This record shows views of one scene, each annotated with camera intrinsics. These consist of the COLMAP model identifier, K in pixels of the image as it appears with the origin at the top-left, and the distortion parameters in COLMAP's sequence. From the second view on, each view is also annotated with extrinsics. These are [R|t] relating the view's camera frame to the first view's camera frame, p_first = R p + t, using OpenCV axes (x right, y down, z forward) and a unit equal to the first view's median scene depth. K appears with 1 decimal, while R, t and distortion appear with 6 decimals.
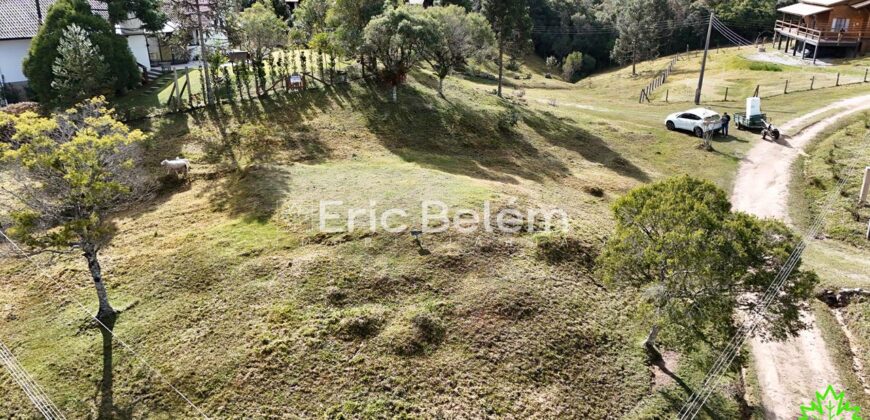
lens RADIAL K [[634.9, 0, 439.1], [0, 634.9, 214.8], [0, 0, 1]] dist [0.075835, -0.072988]
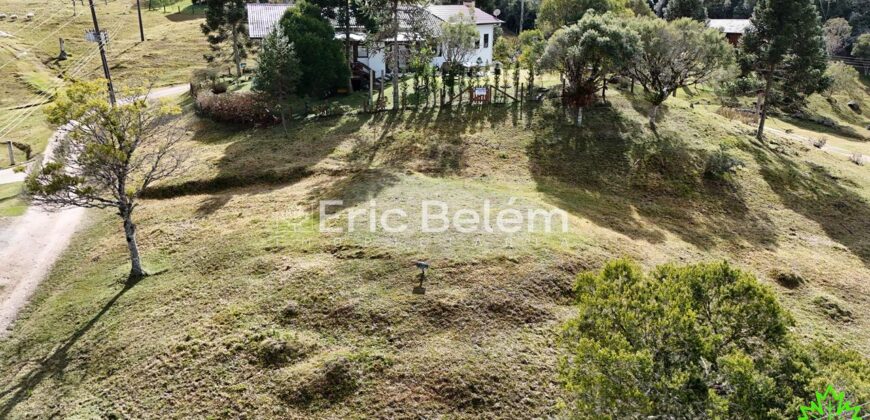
lens RADIAL K [[634.9, 0, 439.1], [0, 634.9, 214.8], [0, 0, 1]] dist [0.075835, -0.072988]
pose [[0.838449, 0.179139, -0.514697, 0.267767], [-0.204352, 0.978866, 0.007800, -0.032217], [0.505217, 0.098639, 0.857336, 0.205128]]
